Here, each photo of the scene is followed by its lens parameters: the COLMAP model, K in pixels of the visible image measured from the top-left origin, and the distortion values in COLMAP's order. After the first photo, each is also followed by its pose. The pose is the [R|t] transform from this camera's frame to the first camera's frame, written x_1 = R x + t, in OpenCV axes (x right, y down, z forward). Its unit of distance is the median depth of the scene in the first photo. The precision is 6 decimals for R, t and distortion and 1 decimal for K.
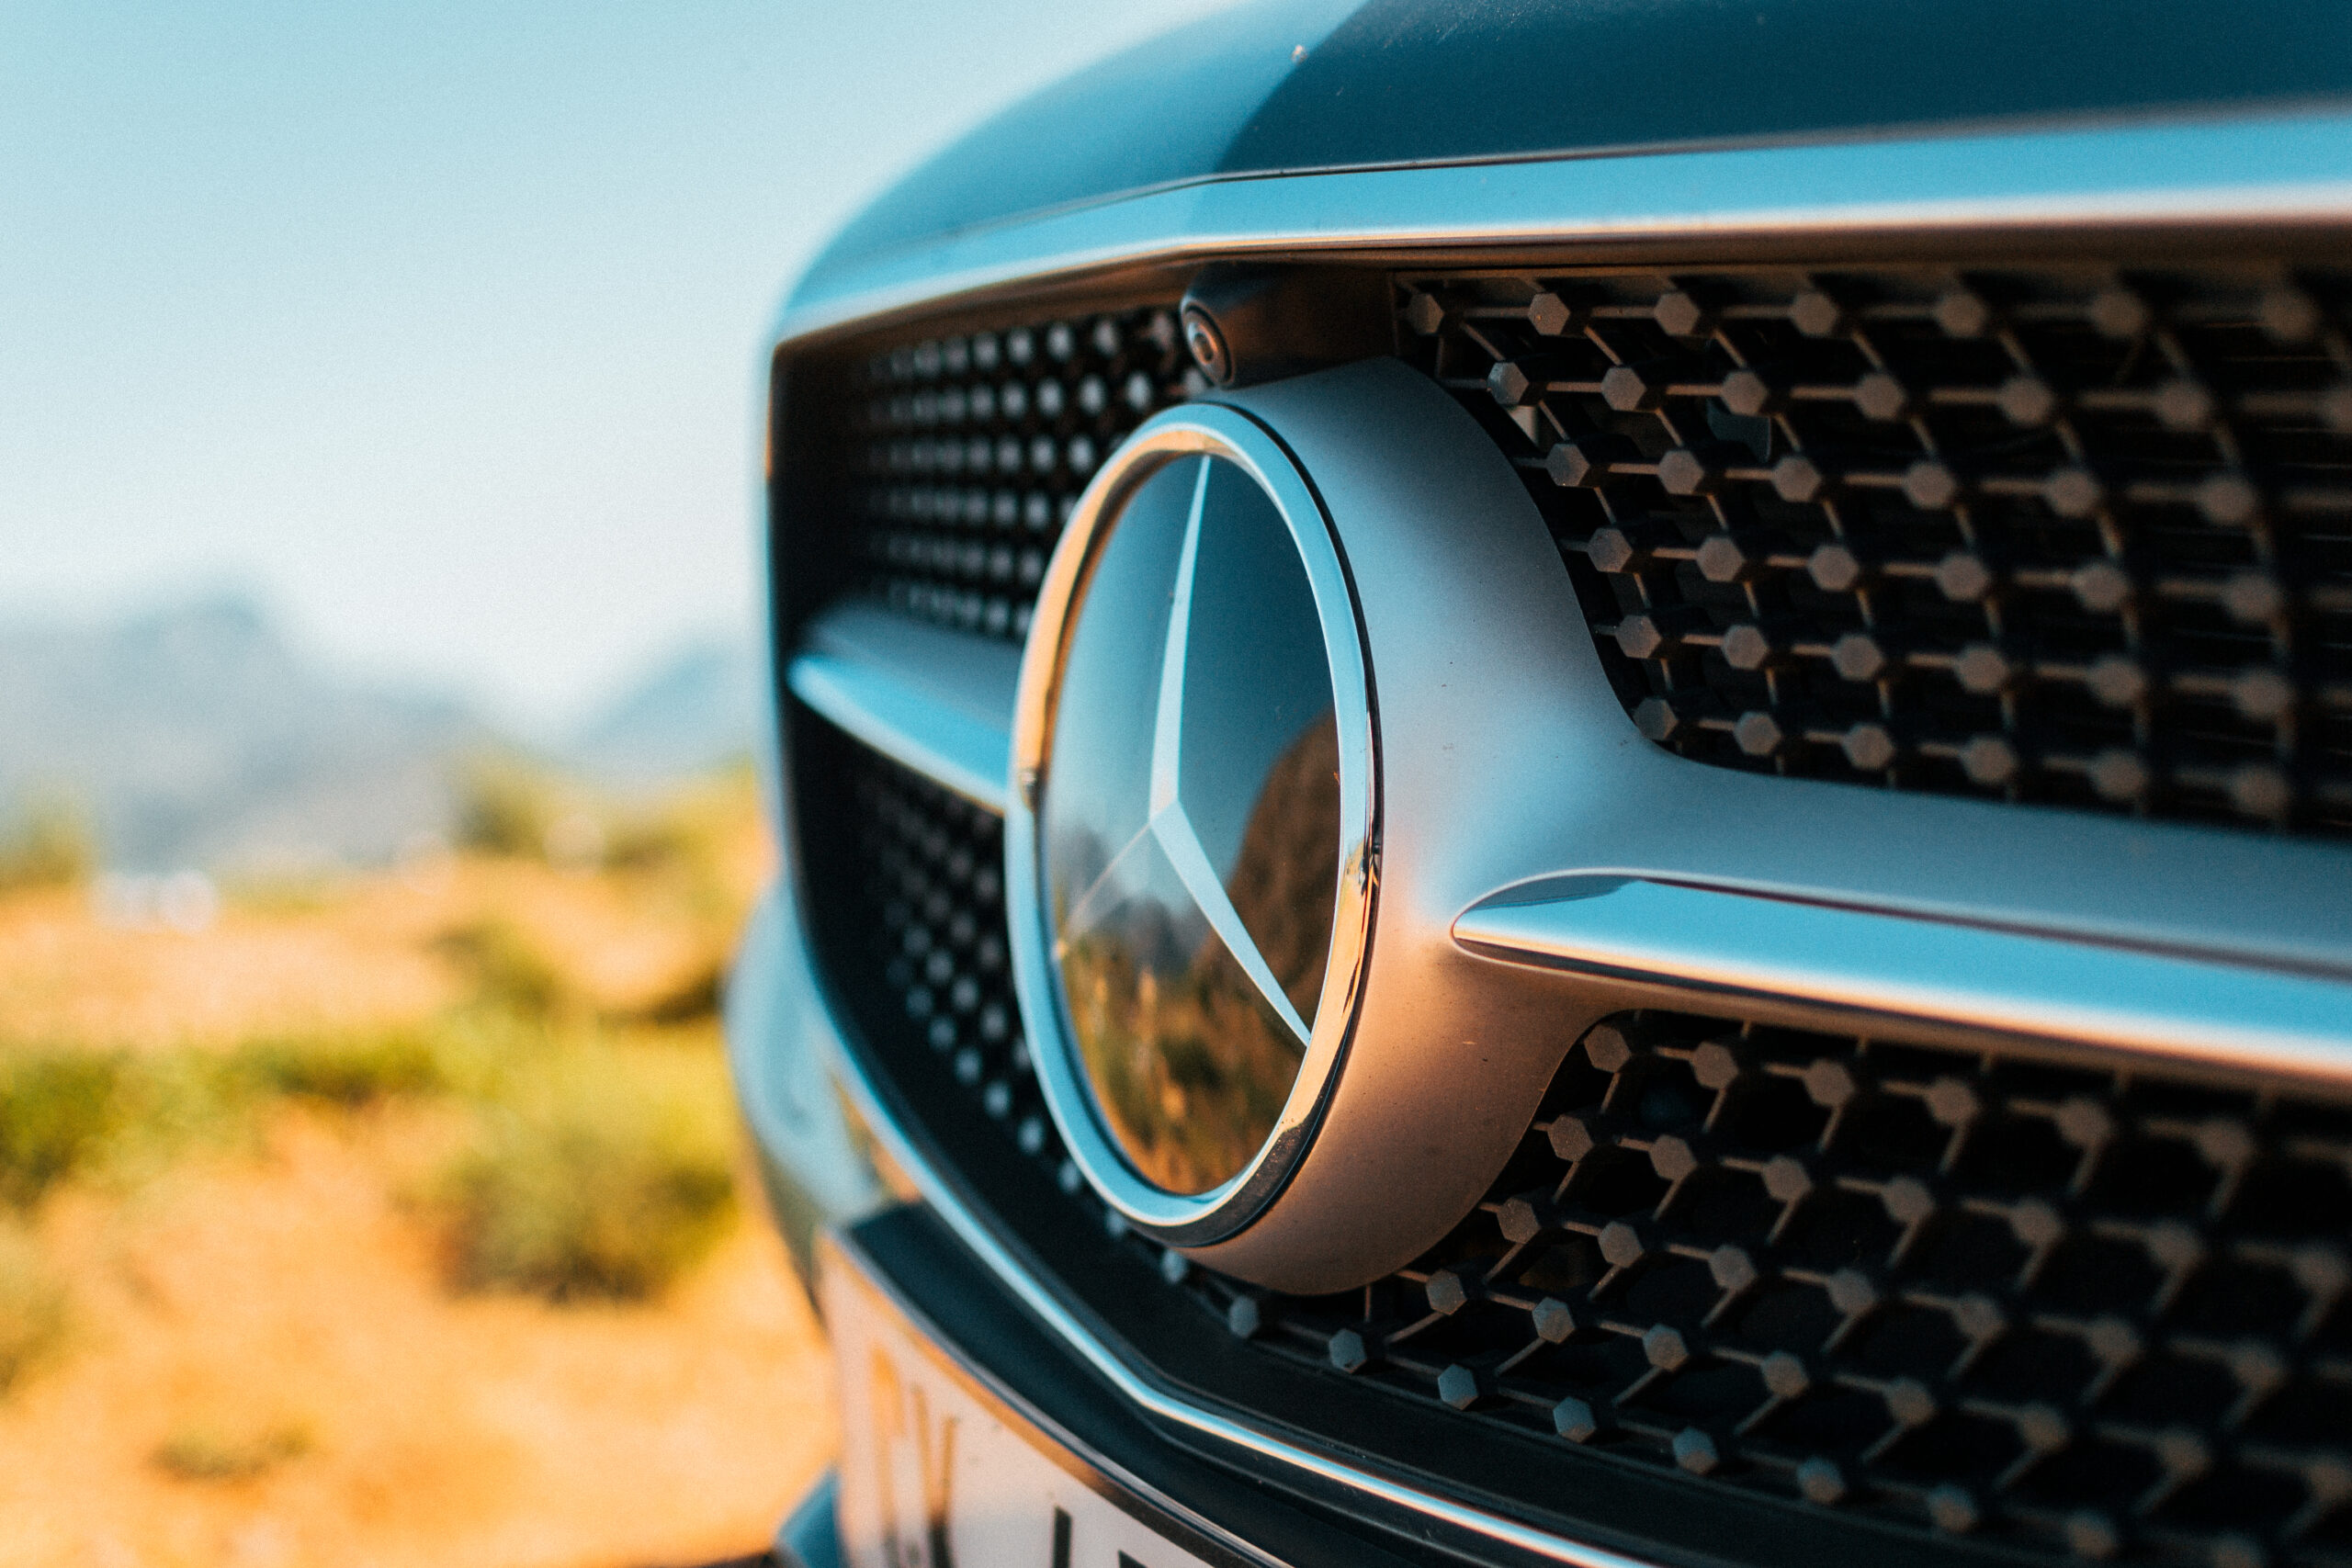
lens RADIAL K [[3639.5, 0, 1181.3], [0, 3639.5, 779.3], [0, 0, 1]] dist [0.027681, 0.000000]
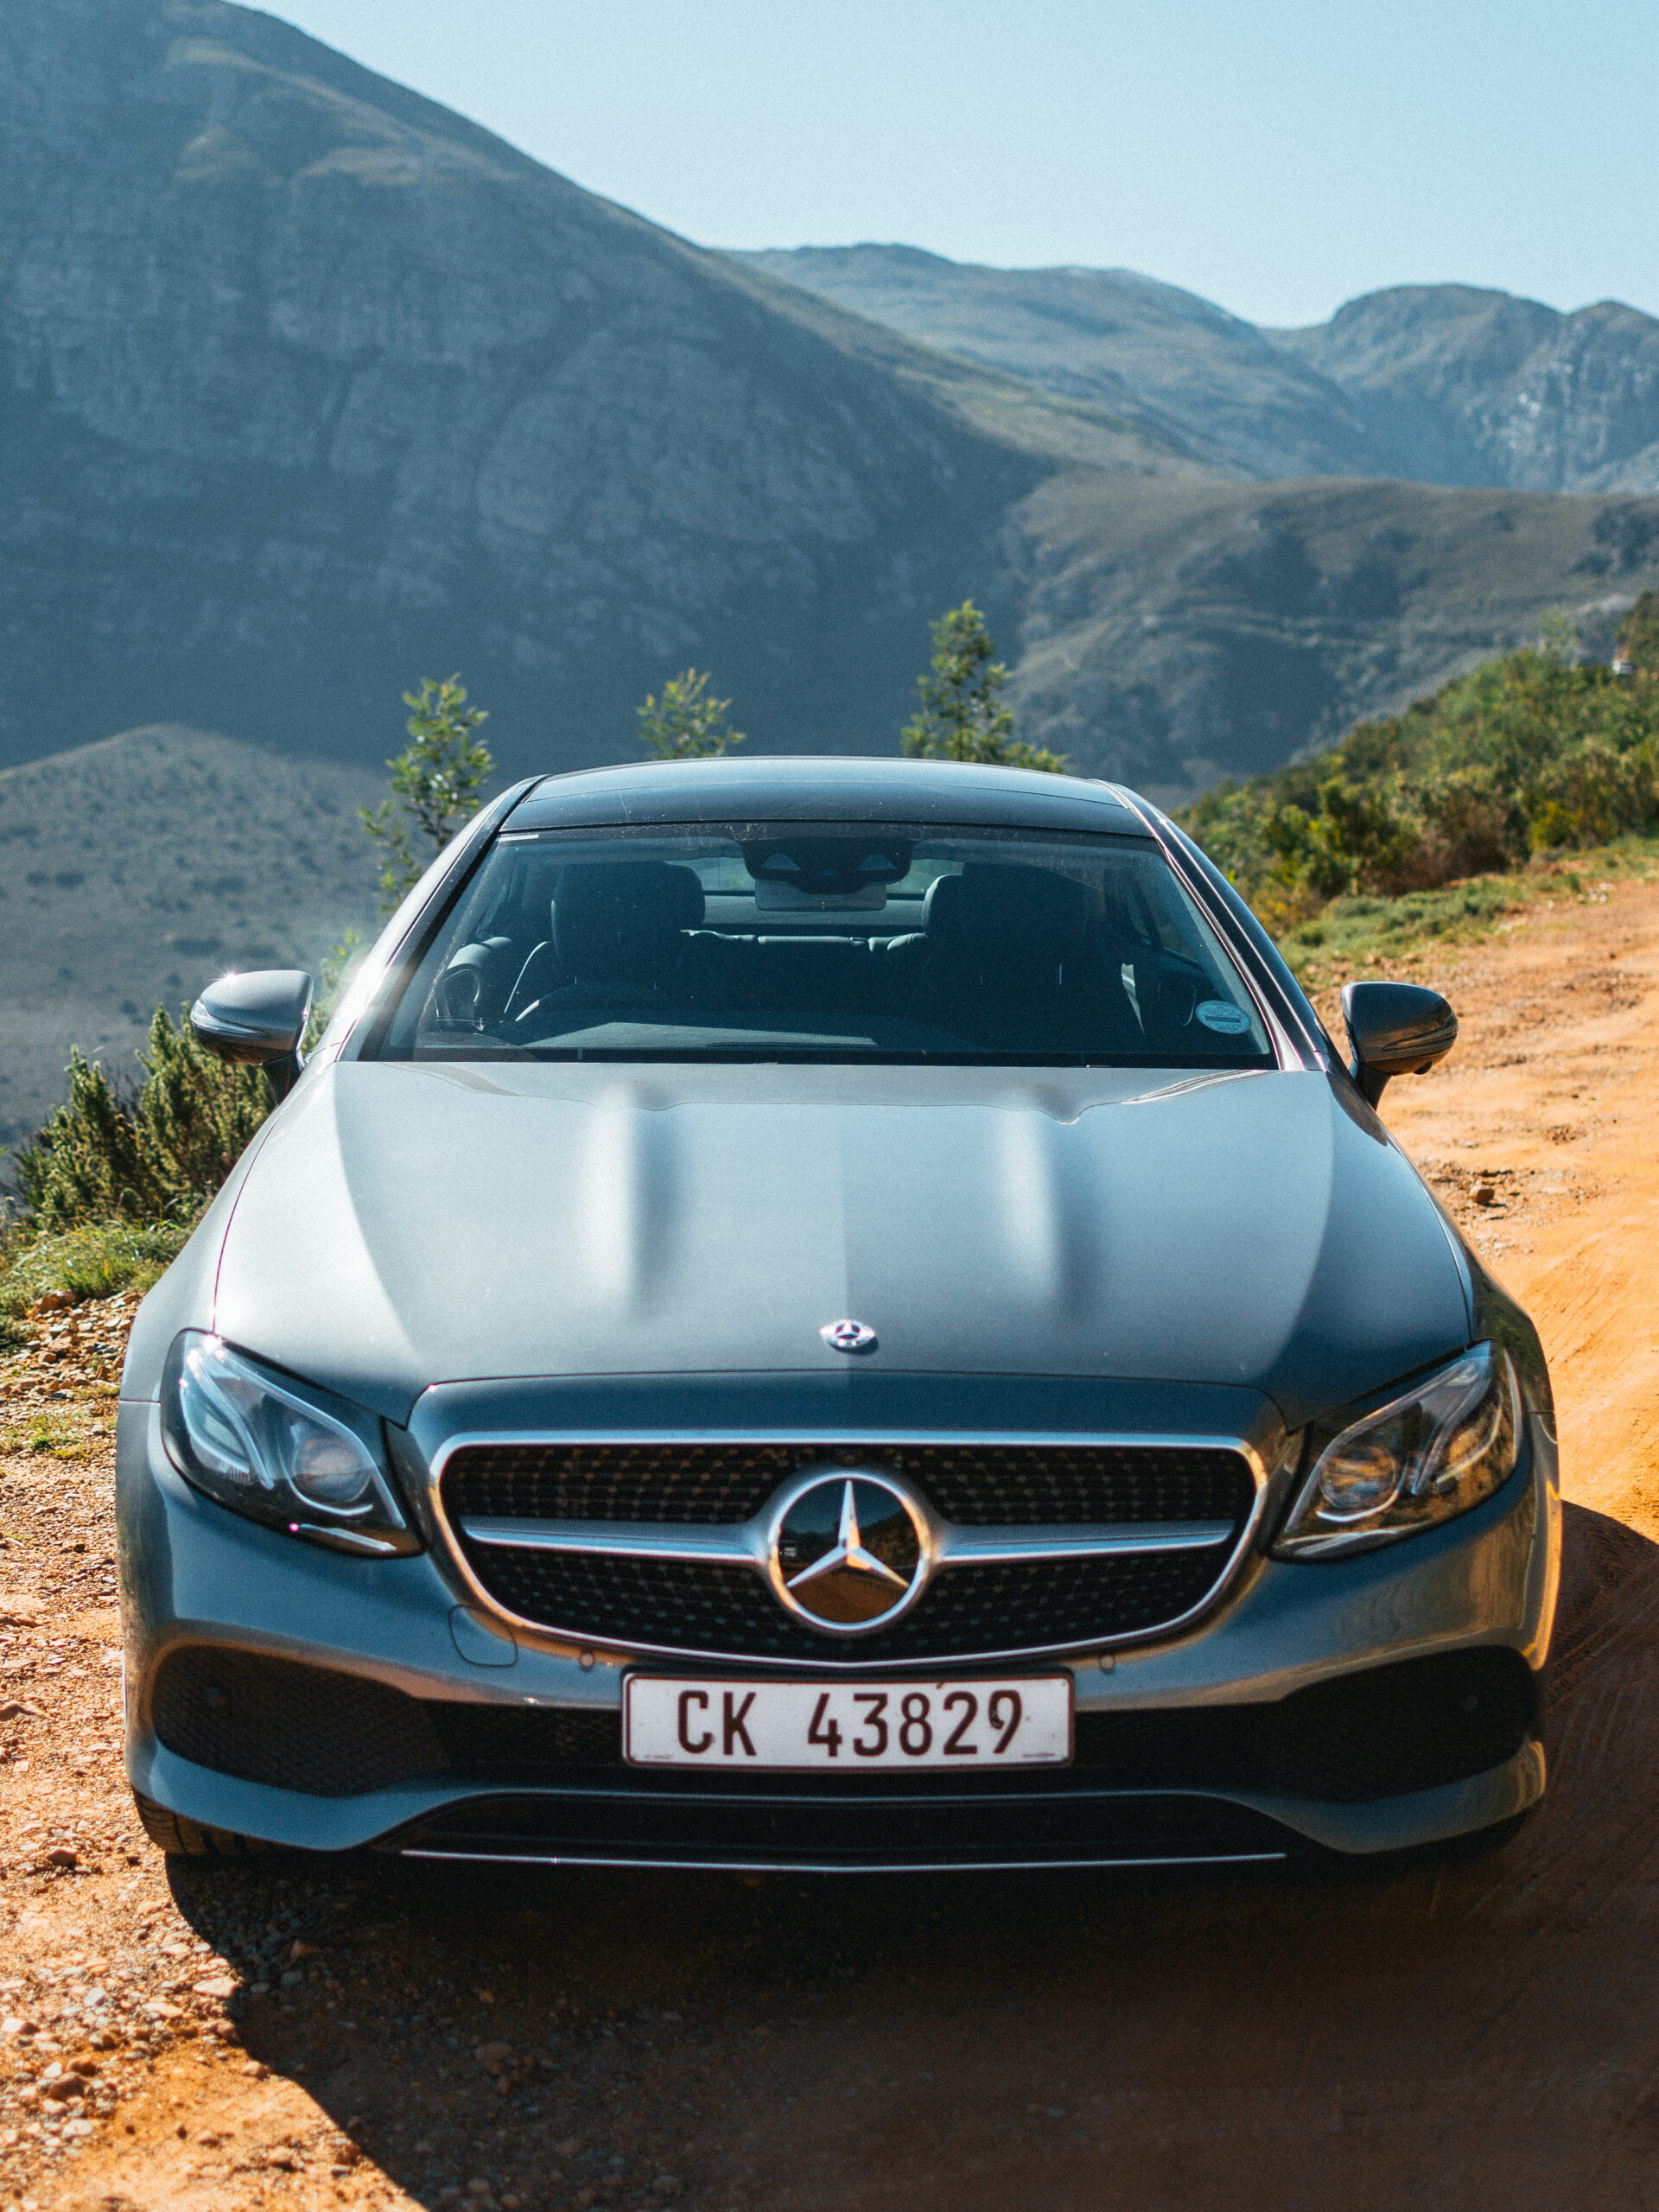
lens RADIAL K [[3947.2, 0, 846.5], [0, 3947.2, 1093.4], [0, 0, 1]] dist [0.040016, 0.000000]
pose [[0.400551, -0.047693, 0.915032, -5.788724], [0.082672, 0.996452, 0.015747, -0.822470], [-0.912537, 0.069340, 0.403073, -1.483686]]
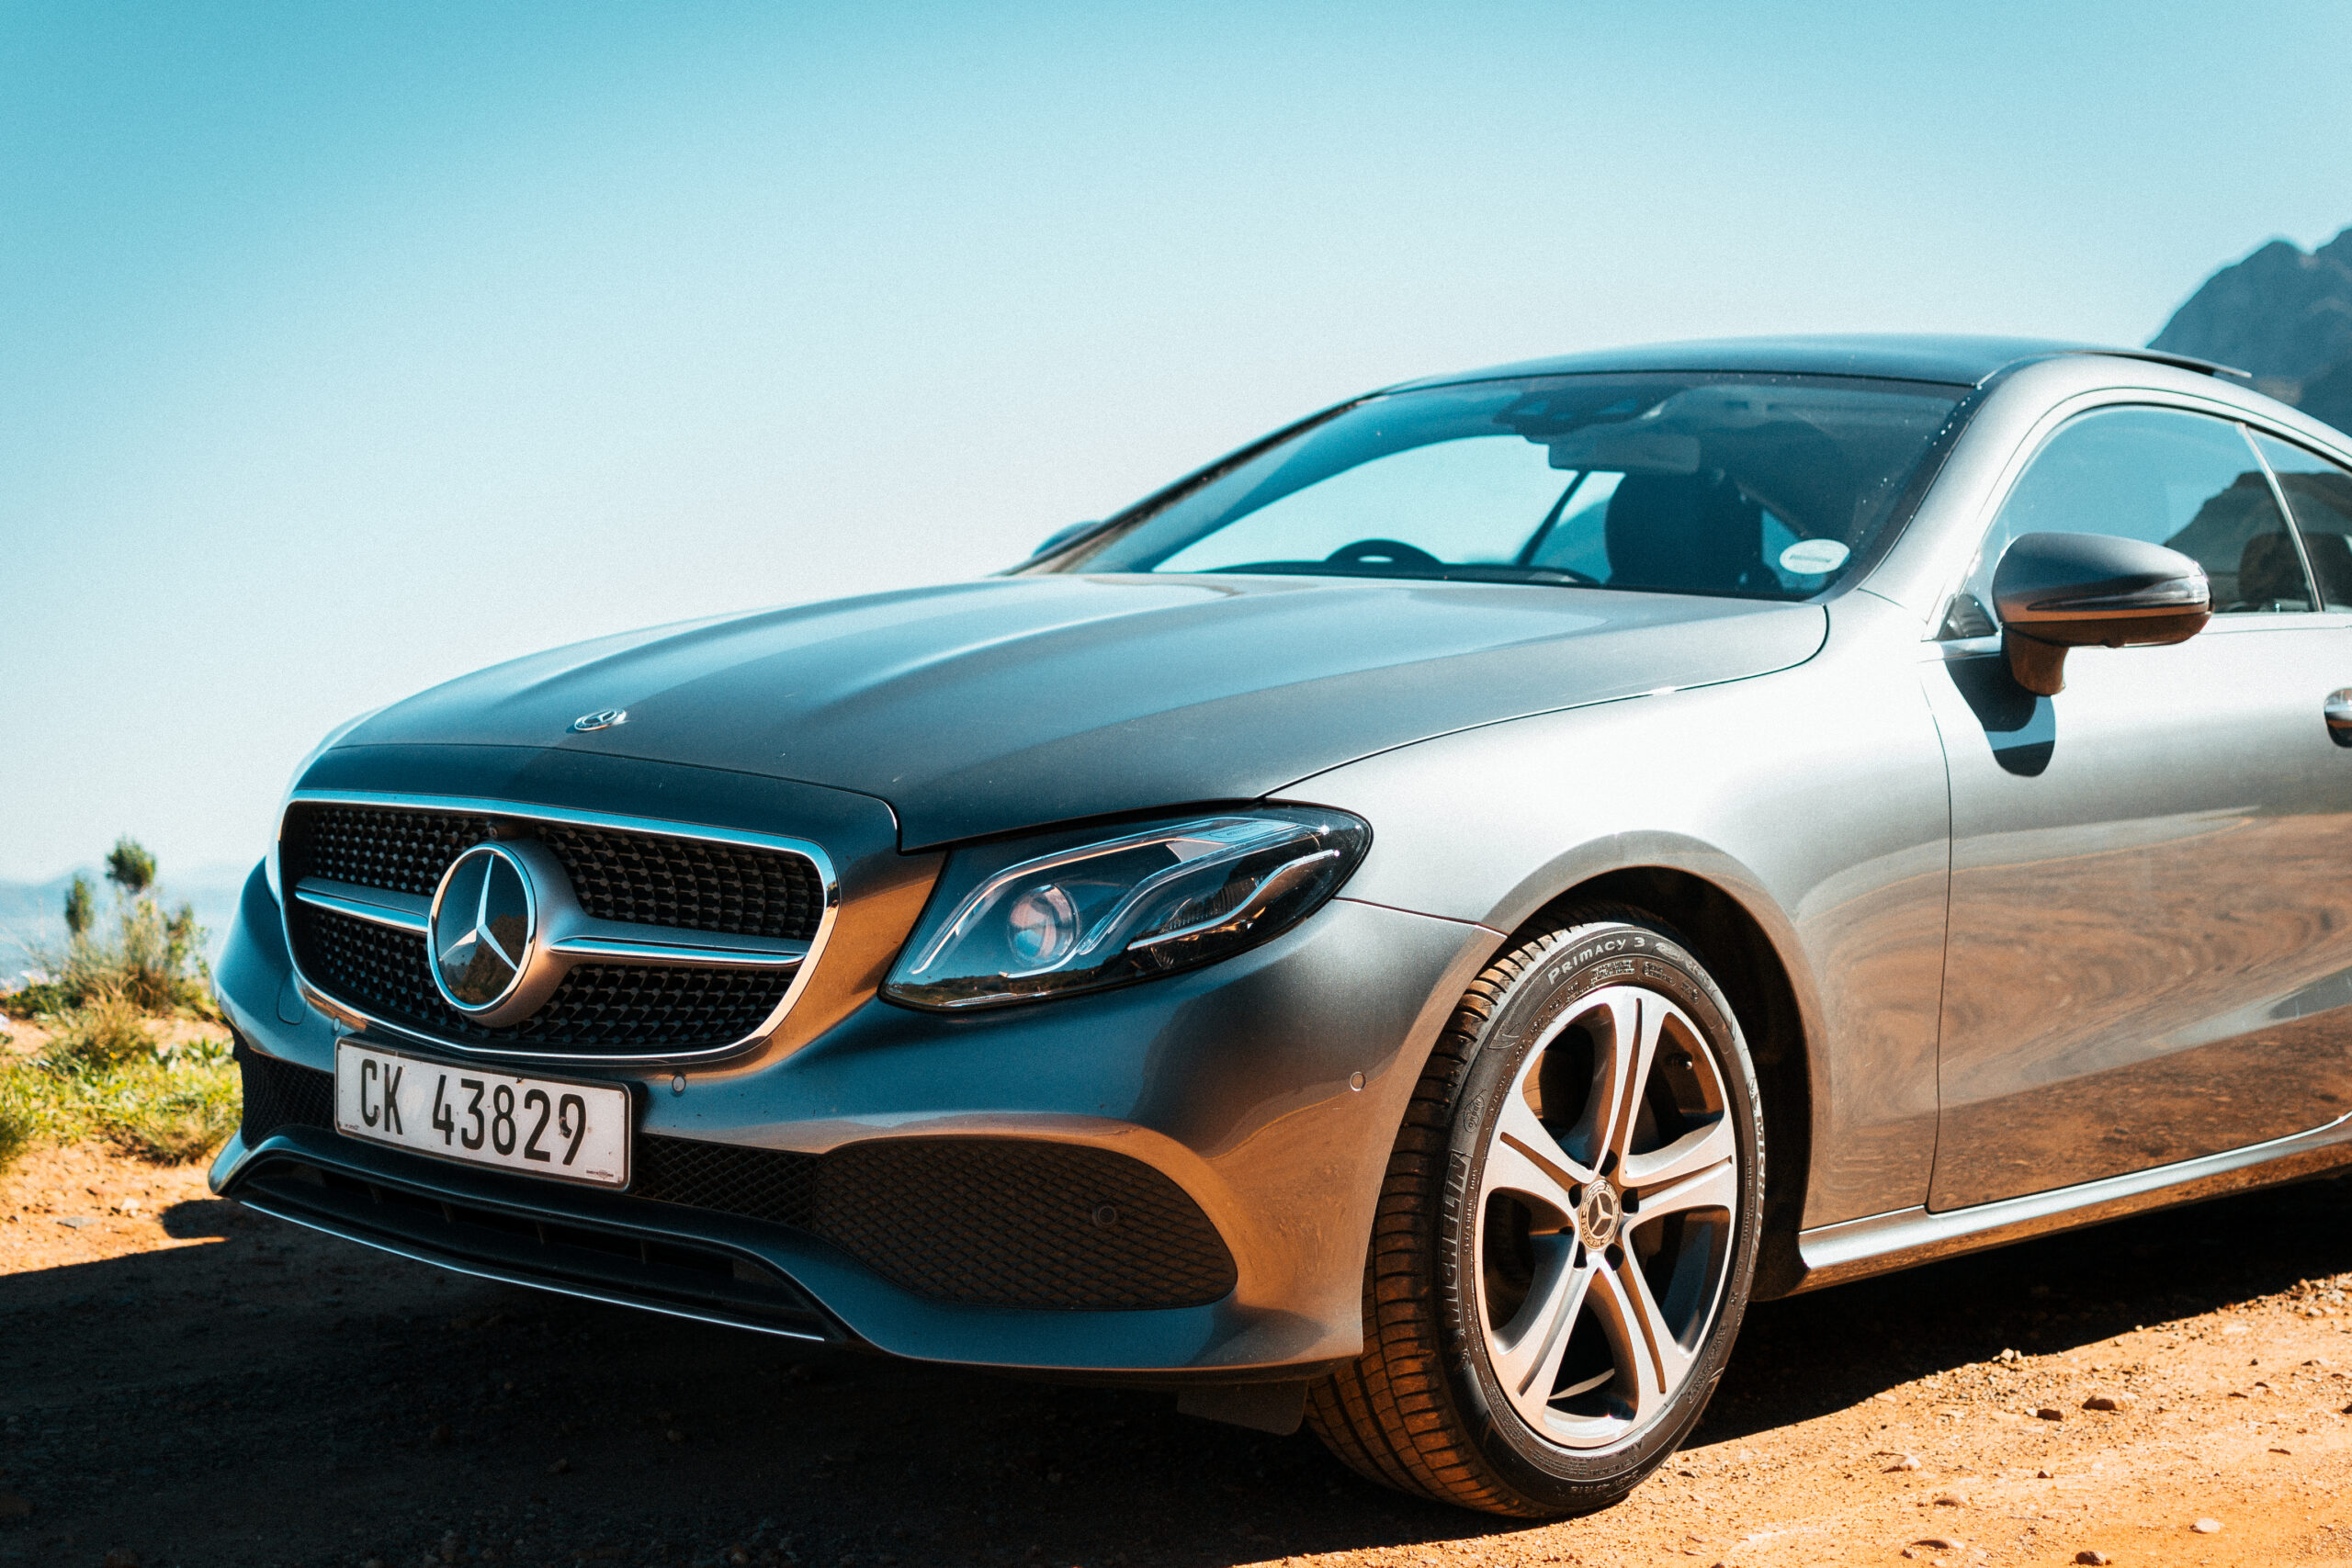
lens RADIAL K [[3639.5, 0, 1168.0], [0, 3639.5, 783.5], [0, 0, 1]] dist [0.027681, 0.000000]
pose [[0.918446, 0.064449, 0.390260, -1.211937], [-0.033103, 0.995699, -0.086530, 0.237149], [-0.394158, 0.066555, 0.916630, -4.346366]]
